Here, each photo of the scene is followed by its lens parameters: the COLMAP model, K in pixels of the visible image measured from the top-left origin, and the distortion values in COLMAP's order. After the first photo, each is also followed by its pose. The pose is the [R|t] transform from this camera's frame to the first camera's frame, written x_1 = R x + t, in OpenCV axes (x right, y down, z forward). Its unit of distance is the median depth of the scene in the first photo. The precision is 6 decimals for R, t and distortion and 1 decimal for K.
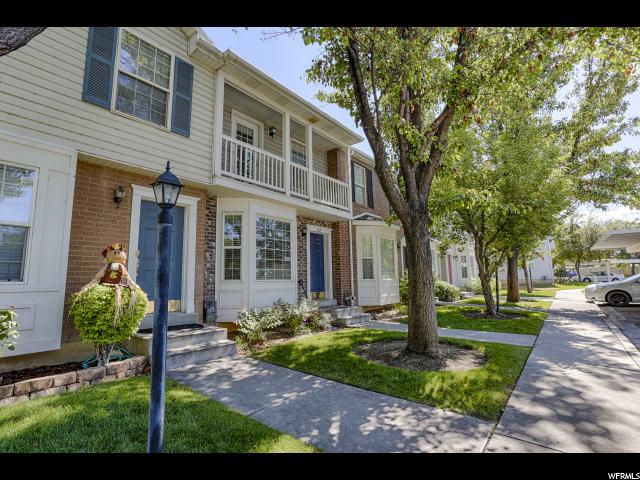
lens RADIAL K [[287.1, 0, 283.7], [0, 287.1, 238.6], [0, 0, 1]] dist [-0.001162, -0.000134]
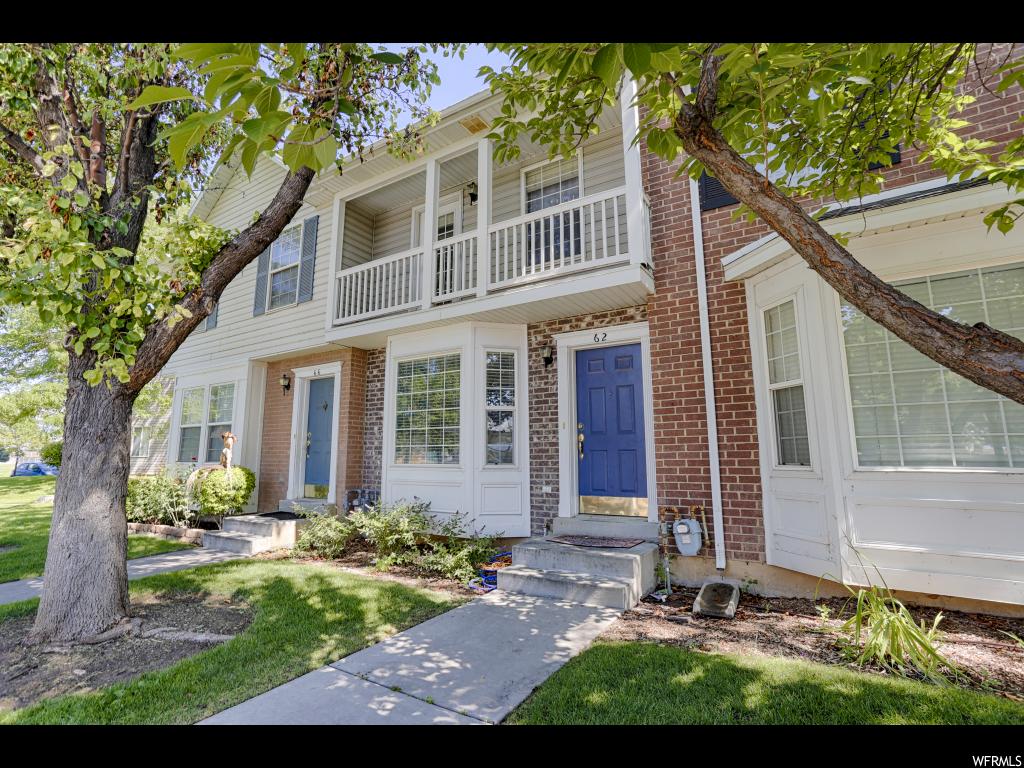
lens RADIAL K [[498.4, 0, 505.5], [0, 498.4, 379.4], [0, 0, 1]] dist [-0.060980, 0.036886]
pose [[0.226720, -0.156211, -0.961351, 0.859377], [0.127992, 0.983273, -0.129588, 0.112941], [0.965514, -0.093665, 0.242921, 0.830305]]
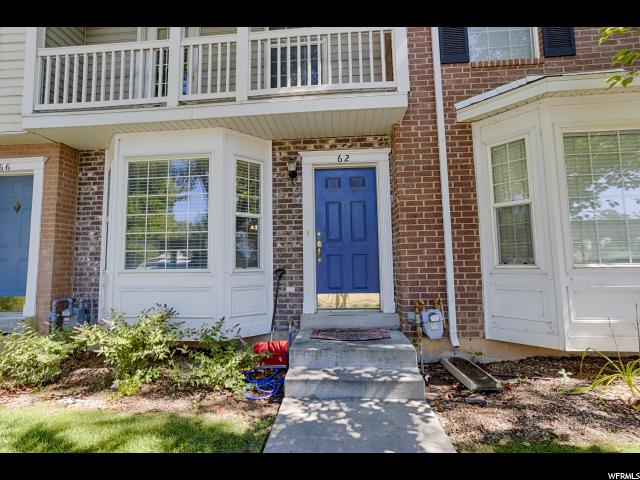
lens RADIAL K [[311.5, 0, 315.9], [0, 311.5, 237.1], [0, 0, 1]] dist [-0.060980, 0.036886]
pose [[0.653777, -0.076063, -0.752855, 0.531638], [0.114717, 0.993398, -0.000745, 0.103651], [0.747941, -0.085878, 0.658186, 0.746219]]
